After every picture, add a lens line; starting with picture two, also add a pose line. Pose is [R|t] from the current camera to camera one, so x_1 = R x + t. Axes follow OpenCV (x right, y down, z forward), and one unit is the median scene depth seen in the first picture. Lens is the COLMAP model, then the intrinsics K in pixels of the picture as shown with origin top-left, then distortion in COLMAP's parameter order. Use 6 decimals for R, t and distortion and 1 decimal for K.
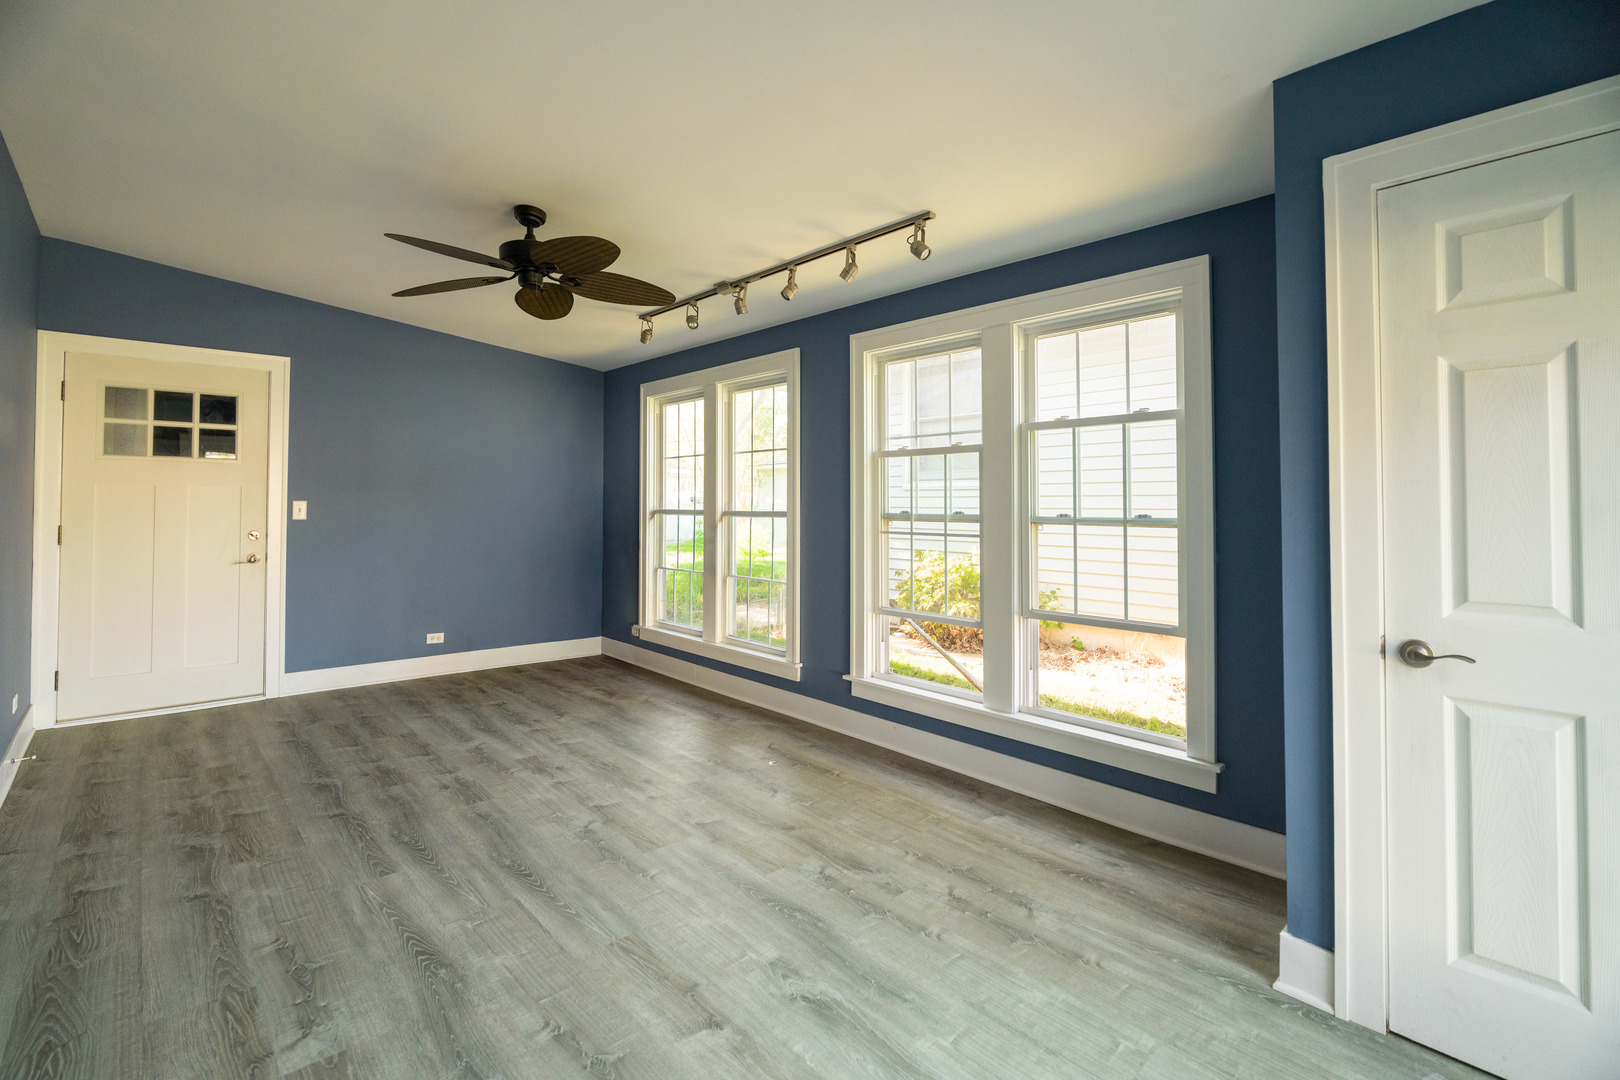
lens RADIAL K [[749.5, 0, 811.8], [0, 749.5, 488.5], [0, 0, 1]] dist [-0.013096, 0.000514]
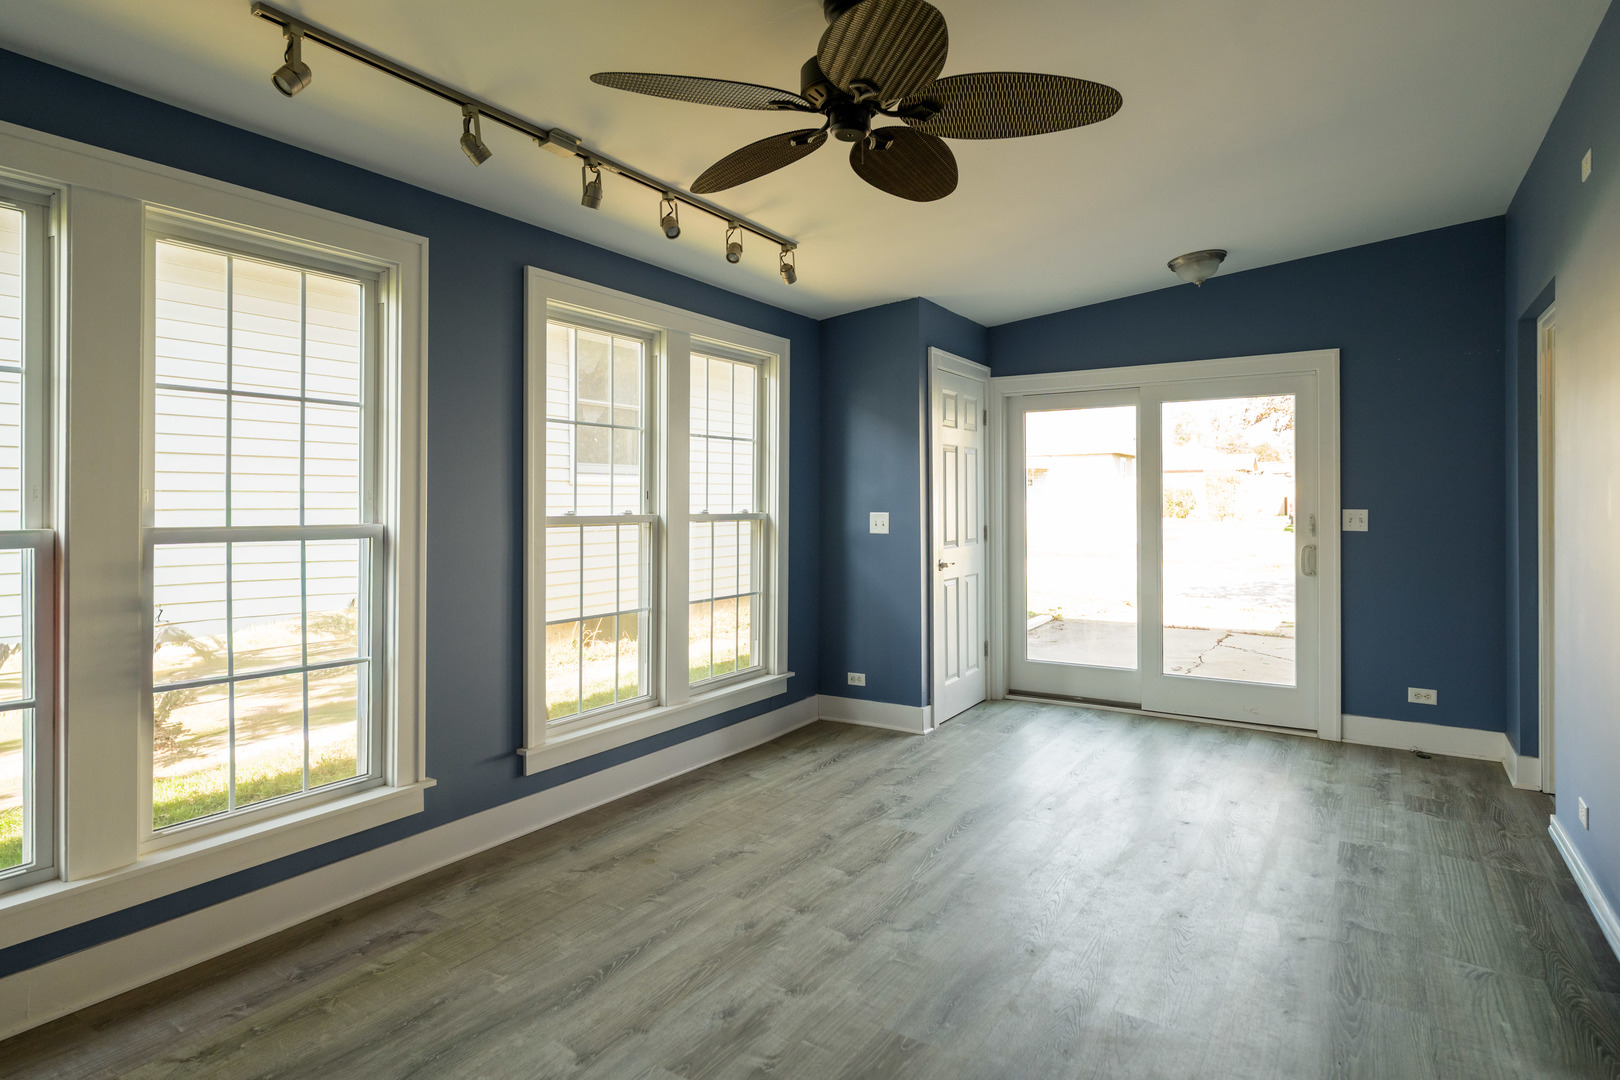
lens RADIAL K [[910.9, 0, 808.4], [0, 910.9, 495.0], [0, 0, 1]] dist [-0.002436, -0.000738]
pose [[-0.277960, -0.000003, 0.960593, -1.046656], [-0.022285, 0.999731, -0.006445, 0.012689], [-0.960334, -0.023198, -0.277885, 1.222318]]
